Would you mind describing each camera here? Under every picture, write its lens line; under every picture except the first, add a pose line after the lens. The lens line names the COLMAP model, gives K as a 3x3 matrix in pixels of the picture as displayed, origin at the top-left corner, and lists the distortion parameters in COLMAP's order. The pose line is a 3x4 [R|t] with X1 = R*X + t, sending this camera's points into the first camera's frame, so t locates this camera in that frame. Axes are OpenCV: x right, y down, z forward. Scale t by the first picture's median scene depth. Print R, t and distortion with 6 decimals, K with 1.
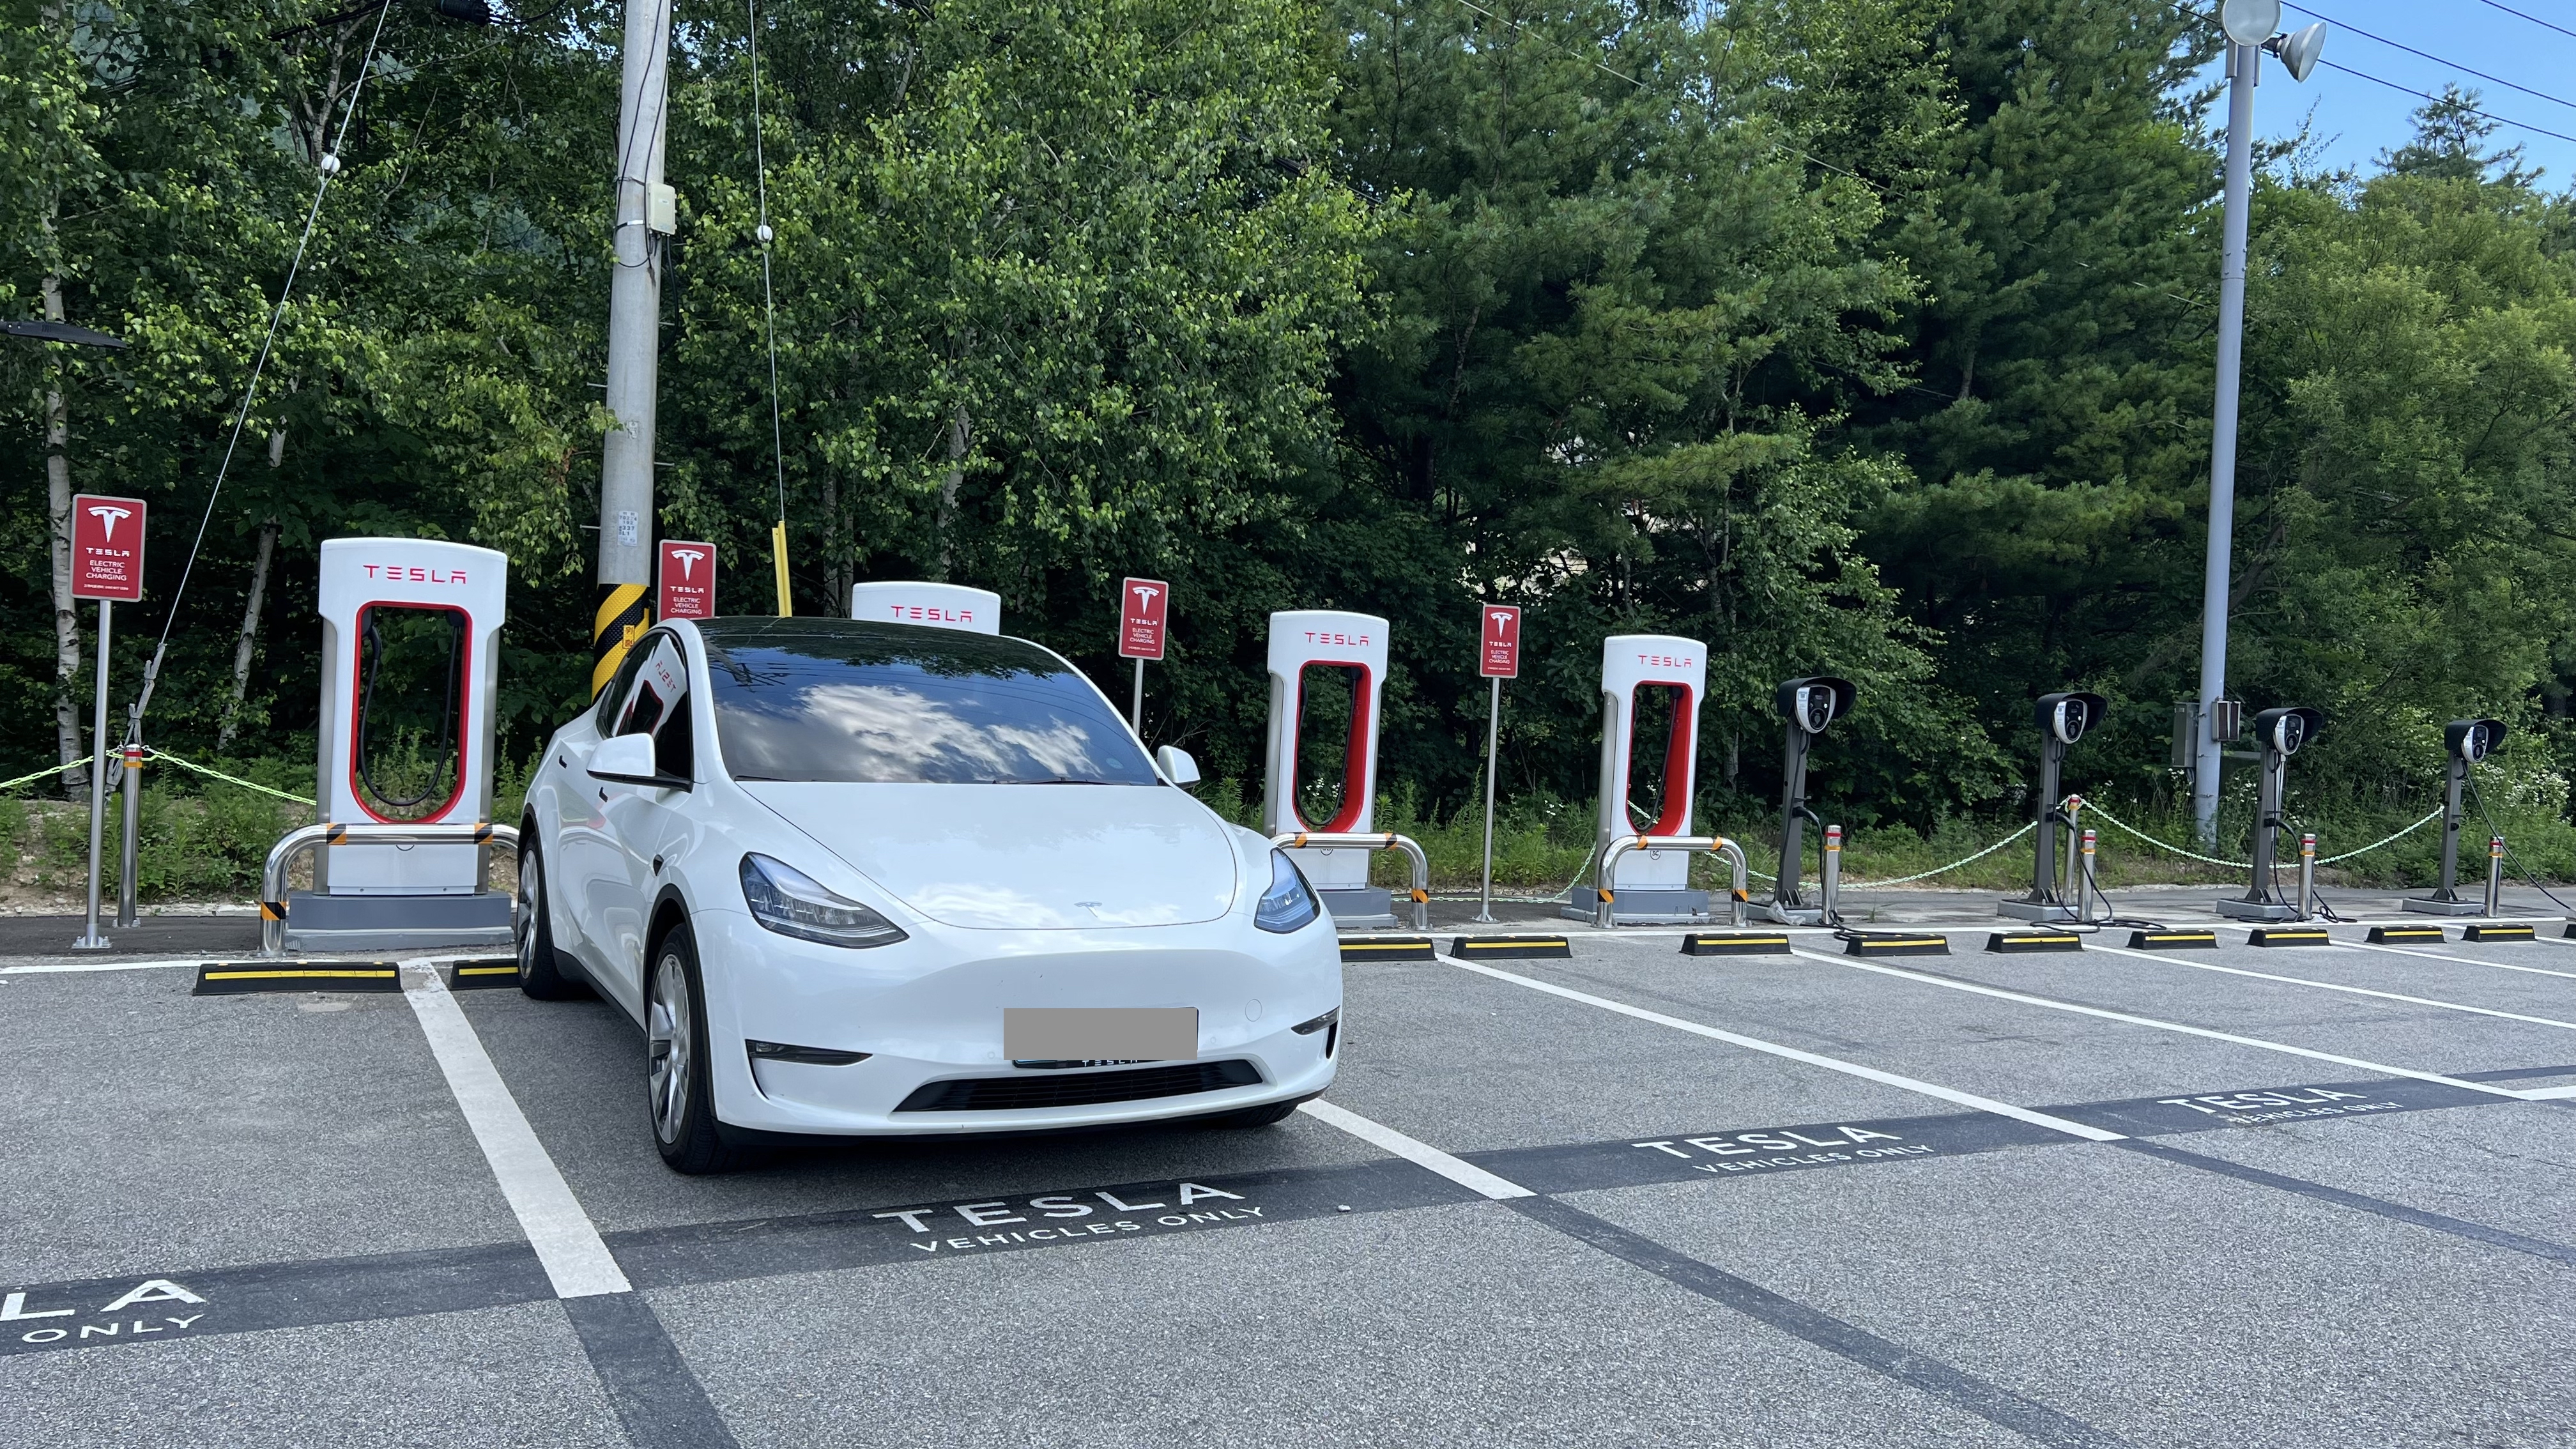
lens RADIAL K [[1986.7, 0, 1286.5], [0, 1986.7, 725.3], [0, 0, 1]] dist [0.056644, -0.000032]
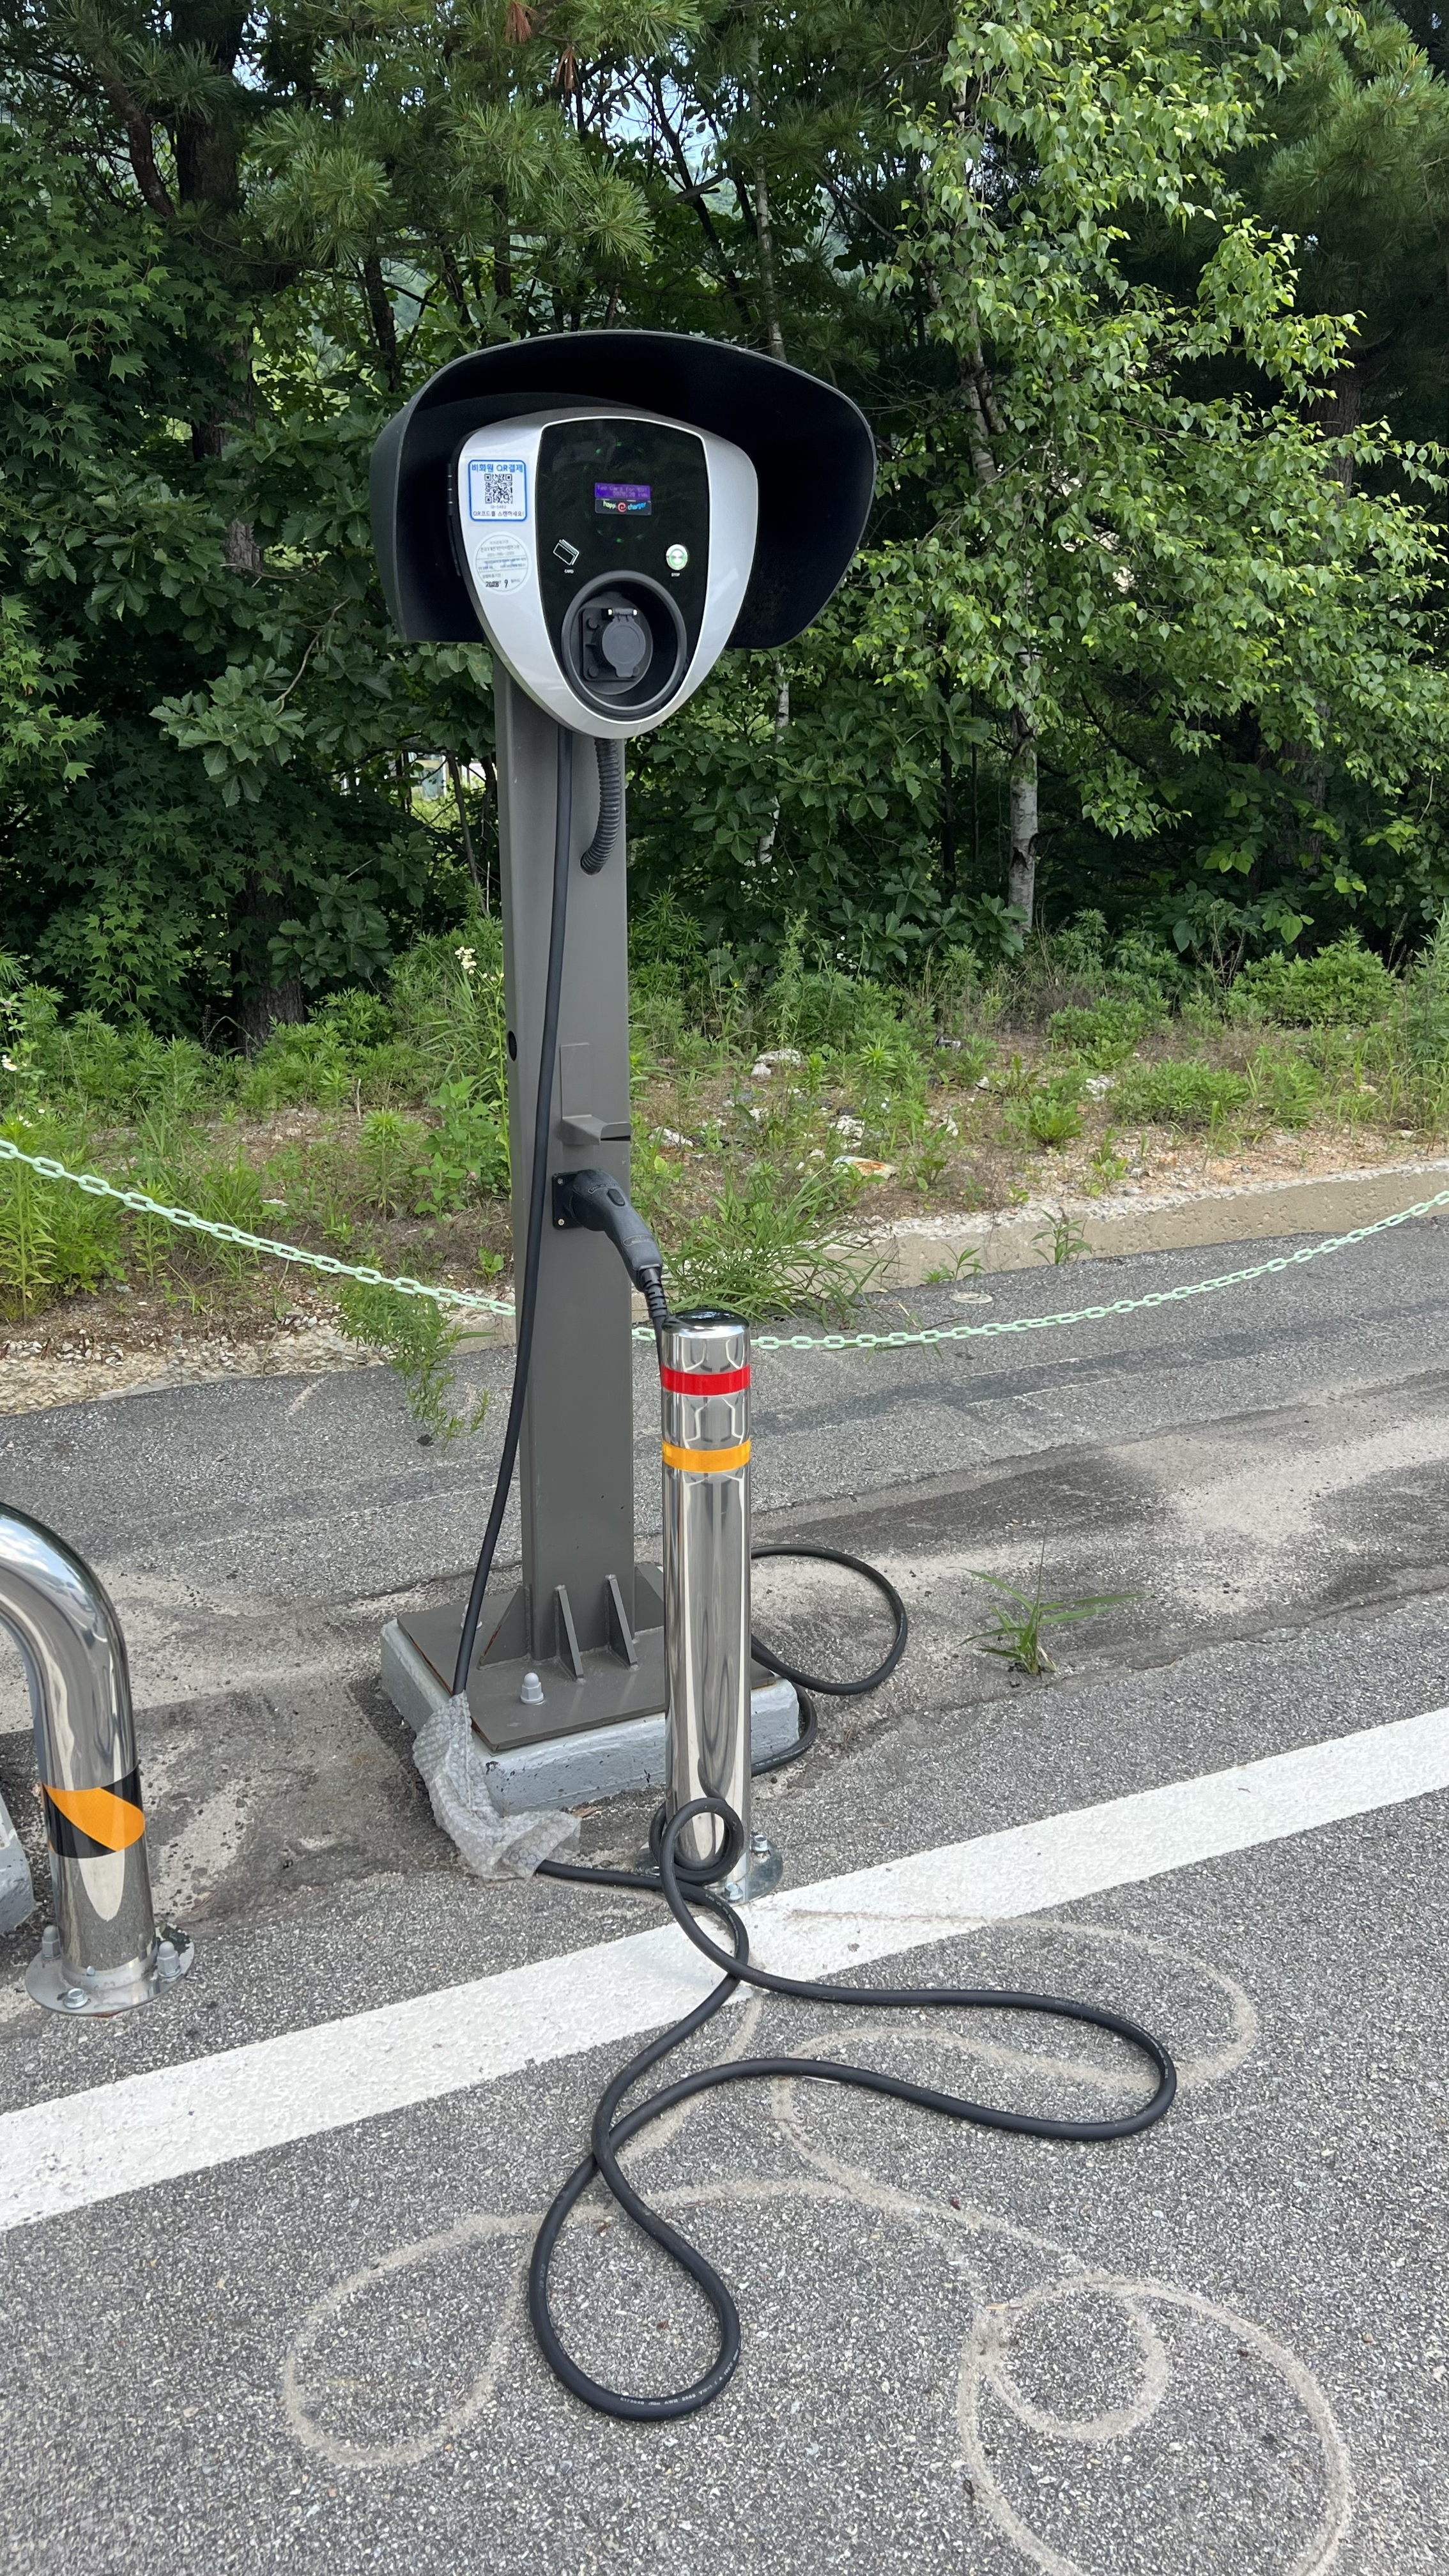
lens RADIAL K [[1986.7, 0, 736.3], [0, 1986.7, 1291.8], [0, 0, 1]] dist [0.056644, -0.000032]
pose [[0.998656, -0.038863, -0.034278, 0.191576], [0.046323, 0.966001, 0.254353, 0.004823], [0.023228, -0.255599, 0.966504, 0.569987]]
